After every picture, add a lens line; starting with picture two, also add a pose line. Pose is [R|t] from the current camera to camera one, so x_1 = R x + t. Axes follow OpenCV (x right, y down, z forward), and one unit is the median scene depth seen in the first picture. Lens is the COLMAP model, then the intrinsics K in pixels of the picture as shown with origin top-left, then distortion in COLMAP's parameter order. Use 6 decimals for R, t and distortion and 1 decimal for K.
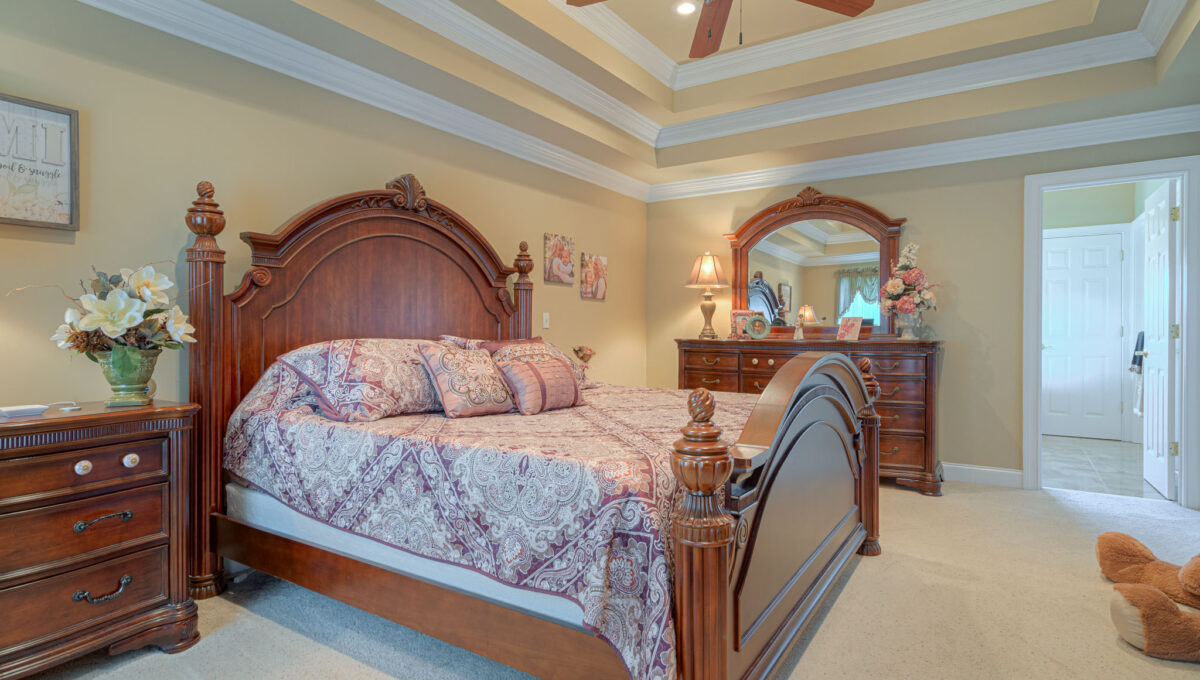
lens RADIAL K [[622.4, 0, 603.3], [0, 622.4, 334.1], [0, 0, 1]] dist [-0.000700, 0.000319]
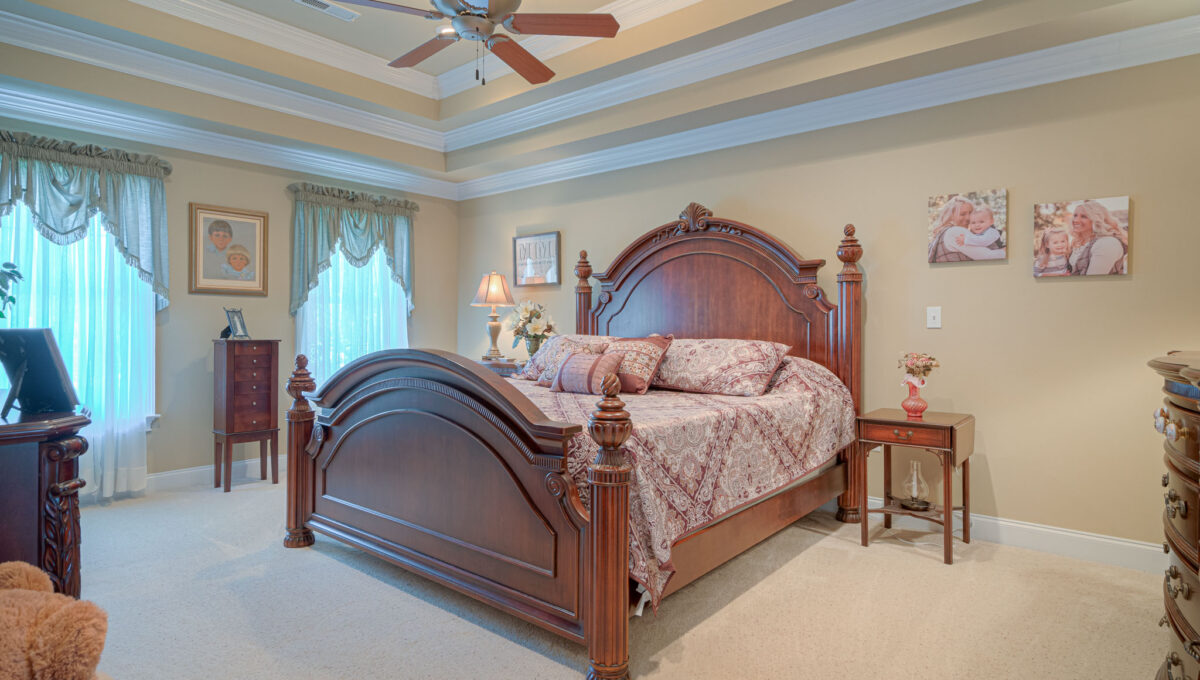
lens RADIAL K [[622.4, 0, 603.3], [0, 622.4, 334.1], [0, 0, 1]] dist [-0.000700, 0.000319]
pose [[-0.108878, 0.010332, -0.994001, 0.881402], [-0.007637, 0.999908, 0.011230, -0.009735], [0.994026, 0.008814, -0.108789, 0.912394]]
